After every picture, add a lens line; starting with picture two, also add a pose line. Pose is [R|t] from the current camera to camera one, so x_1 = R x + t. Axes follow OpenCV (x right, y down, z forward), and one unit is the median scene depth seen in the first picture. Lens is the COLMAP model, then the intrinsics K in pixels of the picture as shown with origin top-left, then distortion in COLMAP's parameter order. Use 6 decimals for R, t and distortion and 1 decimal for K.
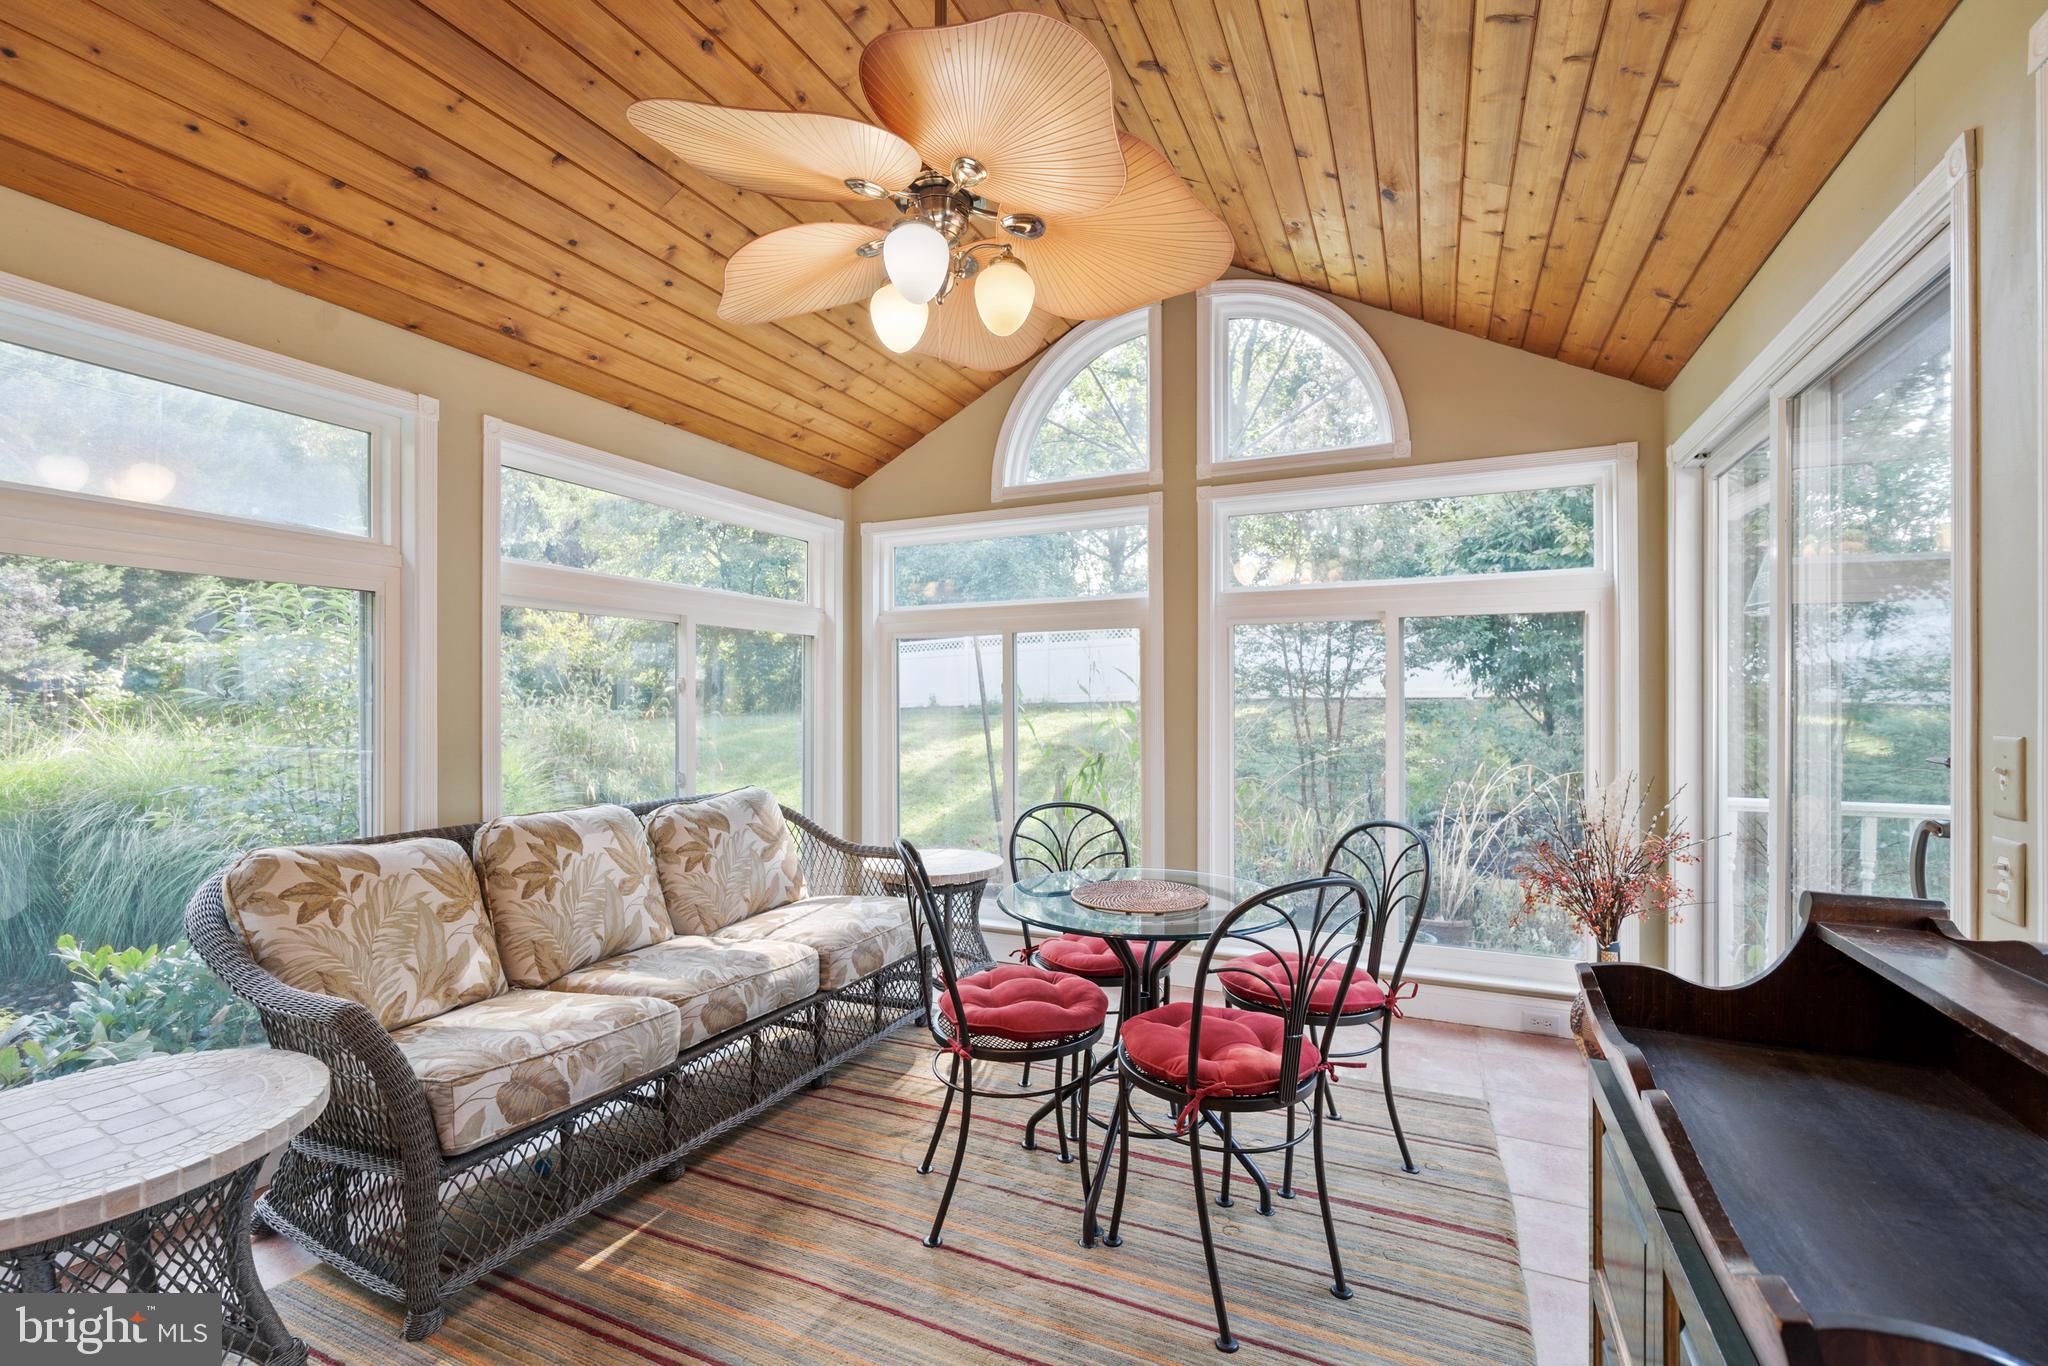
lens RADIAL K [[899.3, 0, 1017.8], [0, 899.3, 694.9], [0, 0, 1]] dist [-0.002167, 0.000088]
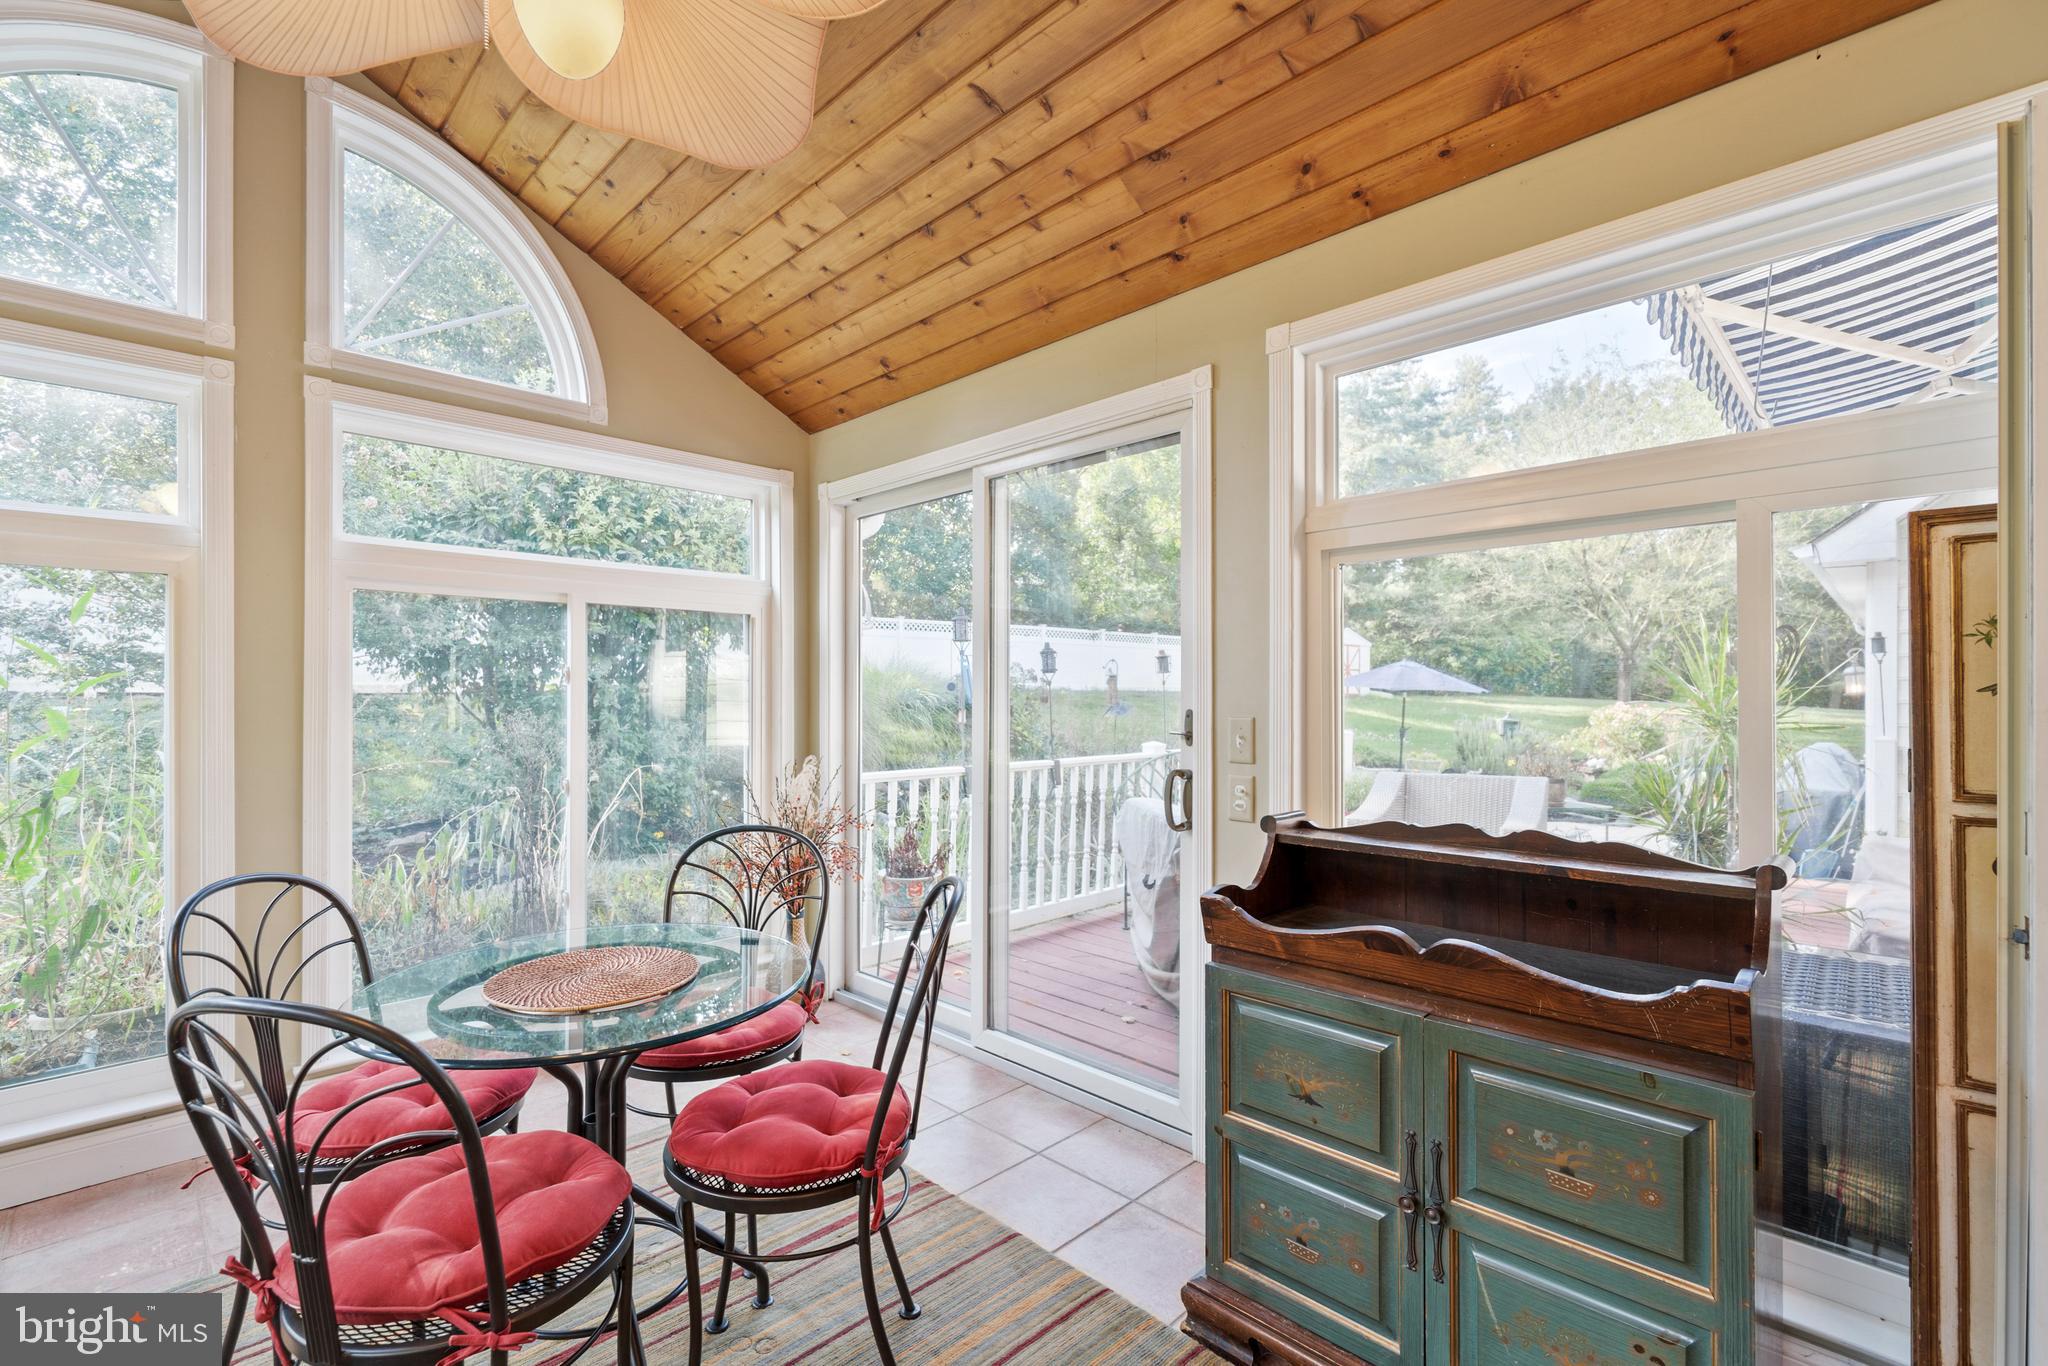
lens RADIAL K [[899.3, 0, 1025.5], [0, 899.3, 693.5], [0, 0, 1]] dist [-0.002167, 0.000088]
pose [[0.335564, 0.004689, 0.942006, -0.321365], [-0.007733, 0.999968, -0.002223, 0.002517], [-0.941986, -0.006538, 0.335589, 0.358293]]
